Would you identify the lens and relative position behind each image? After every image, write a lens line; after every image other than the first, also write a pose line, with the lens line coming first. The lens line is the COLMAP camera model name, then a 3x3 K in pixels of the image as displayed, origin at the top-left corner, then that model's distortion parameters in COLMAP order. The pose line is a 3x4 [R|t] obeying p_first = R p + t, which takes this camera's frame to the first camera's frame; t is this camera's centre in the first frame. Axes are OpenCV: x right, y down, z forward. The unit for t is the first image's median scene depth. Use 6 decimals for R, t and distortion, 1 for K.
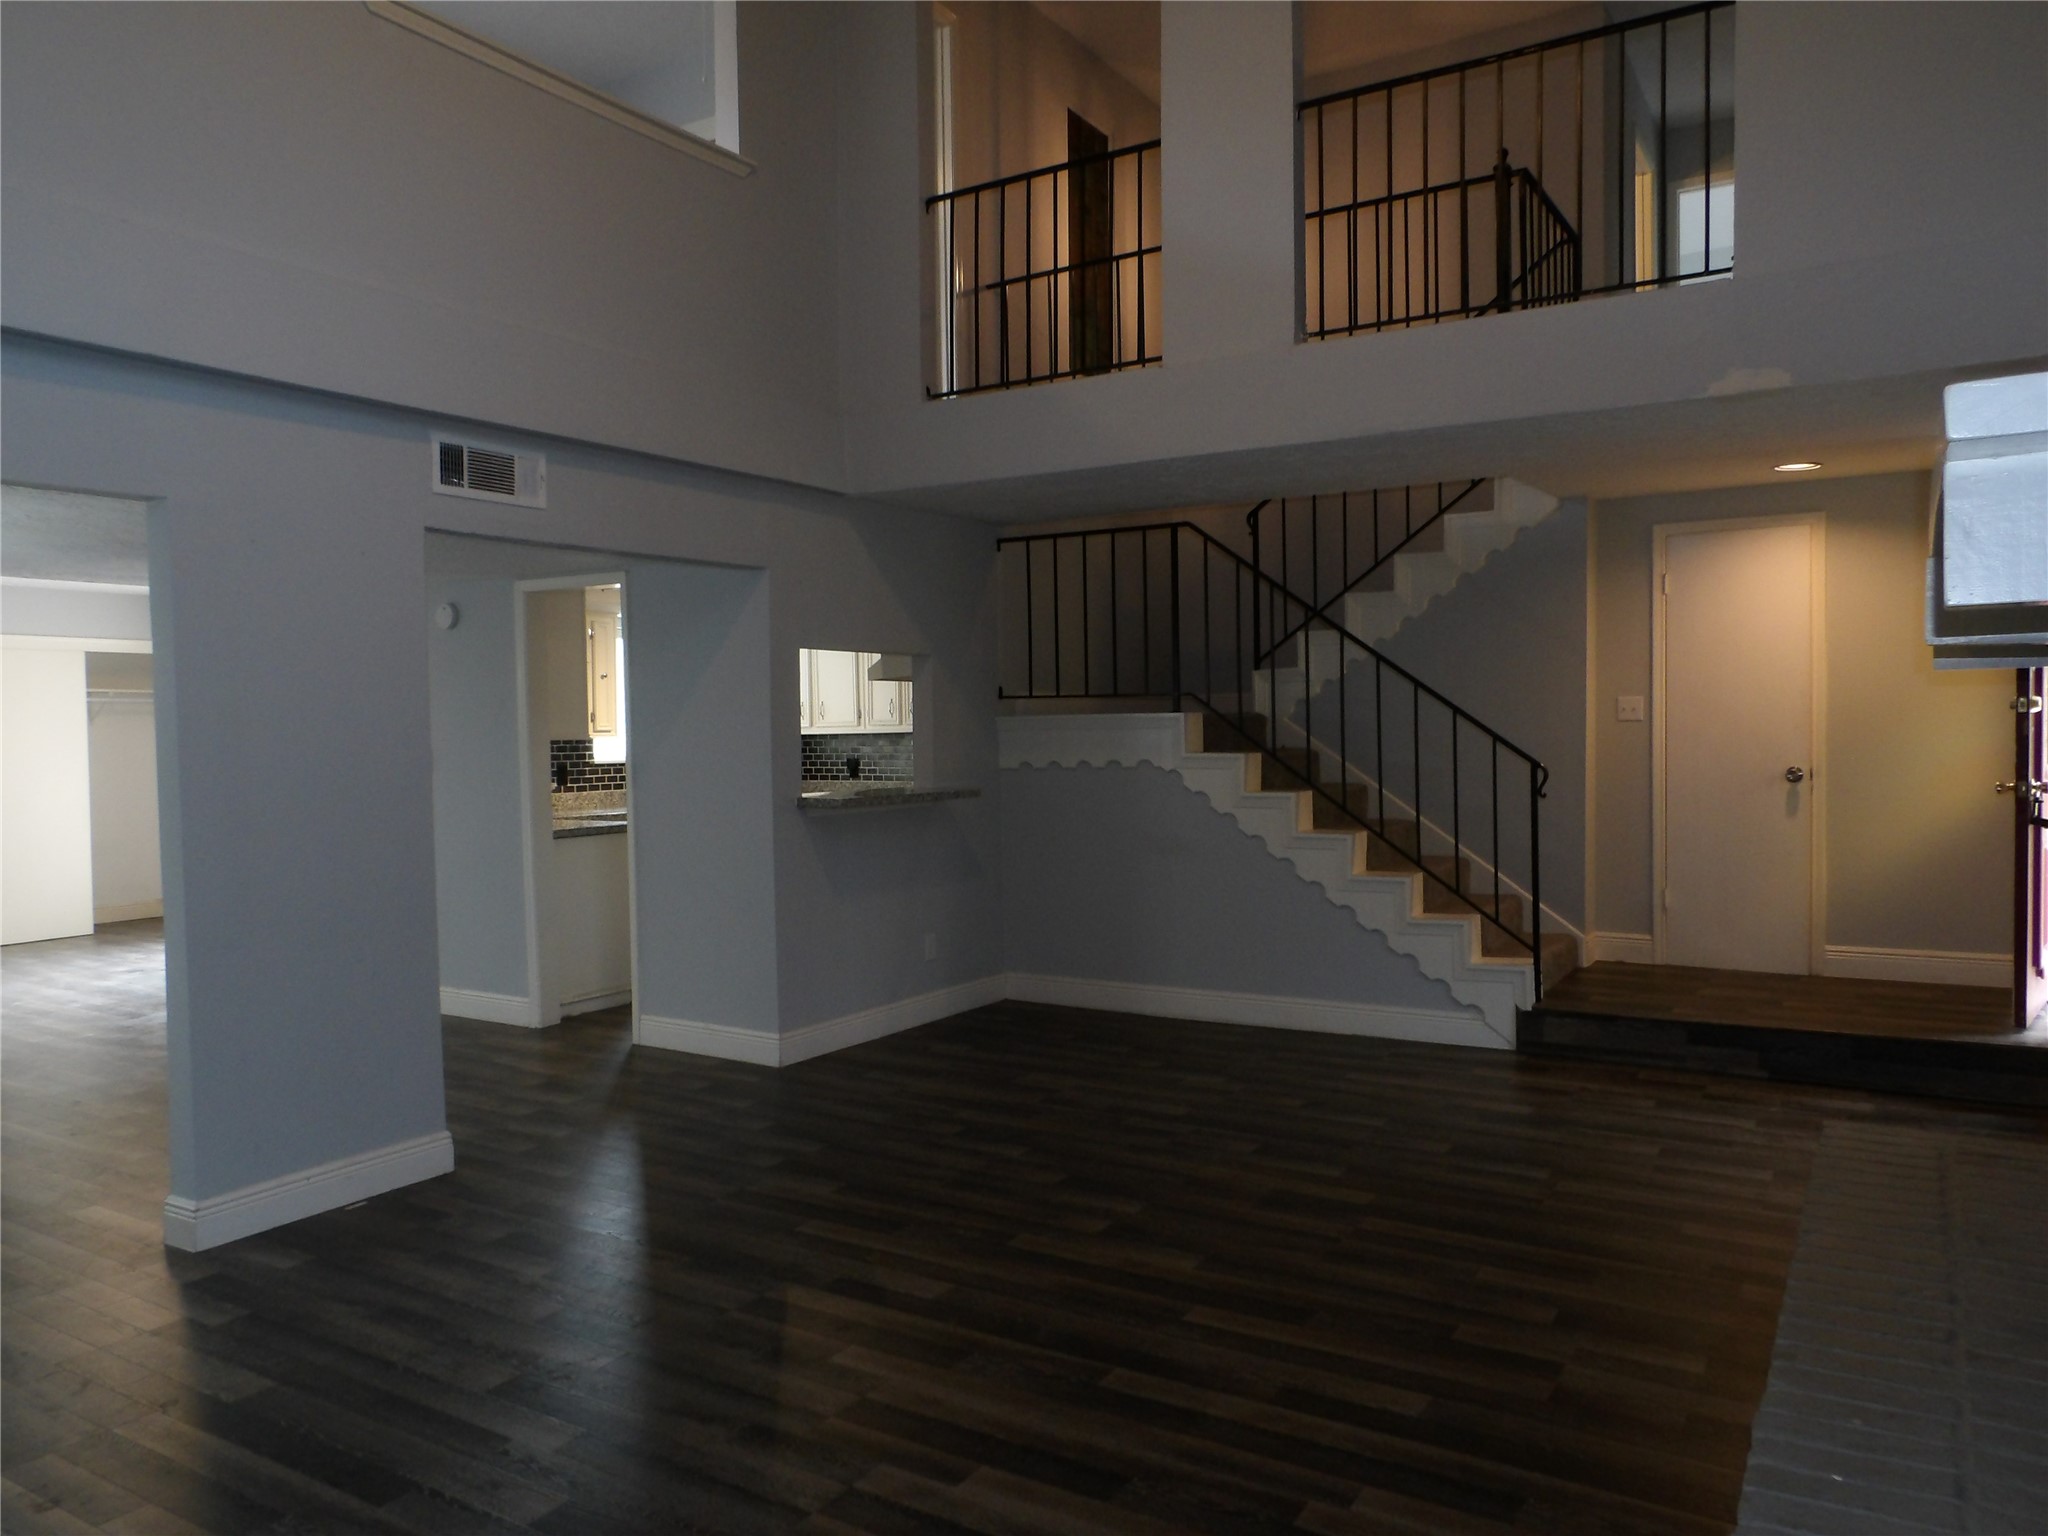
lens RADIAL K [[1424.7, 0, 1024.0], [0, 1424.7, 768.0], [0, 0, 1]] dist [-0.020407, 0.004422]
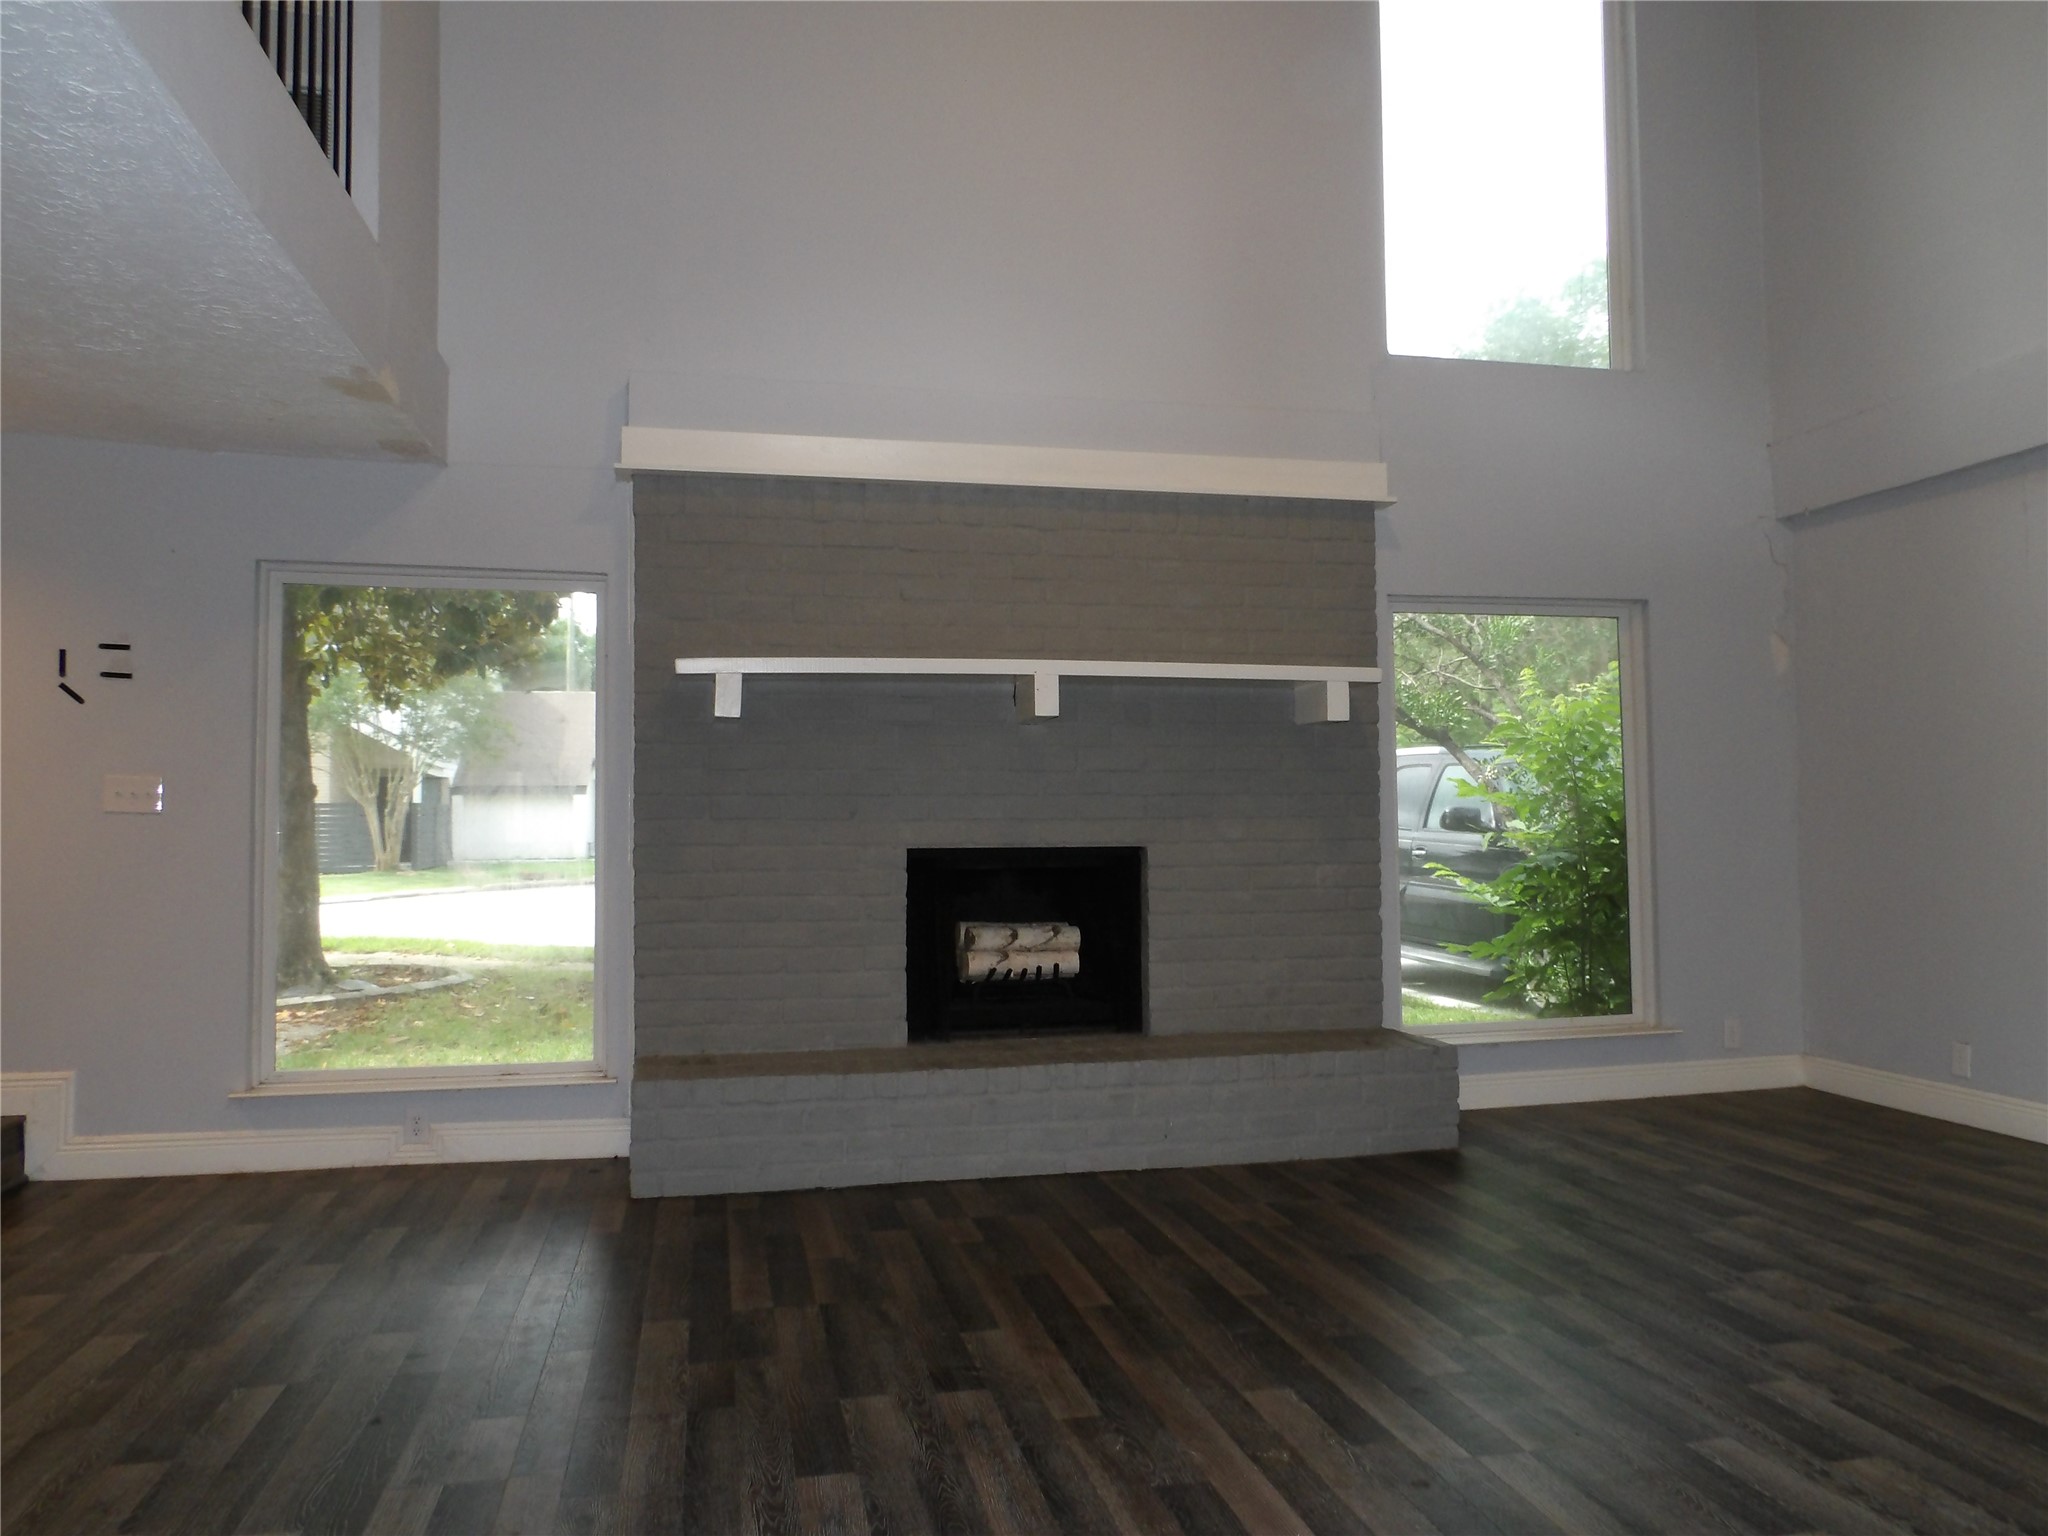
lens RADIAL K [[1424.7, 0, 1024.0], [0, 1424.7, 768.0], [0, 0, 1]] dist [-0.020407, 0.004422]
pose [[-0.694310, 0.052043, 0.717792, -0.573159], [0.043260, 0.998596, -0.030558, 0.037179], [-0.718375, 0.009835, -0.695586, 1.703118]]
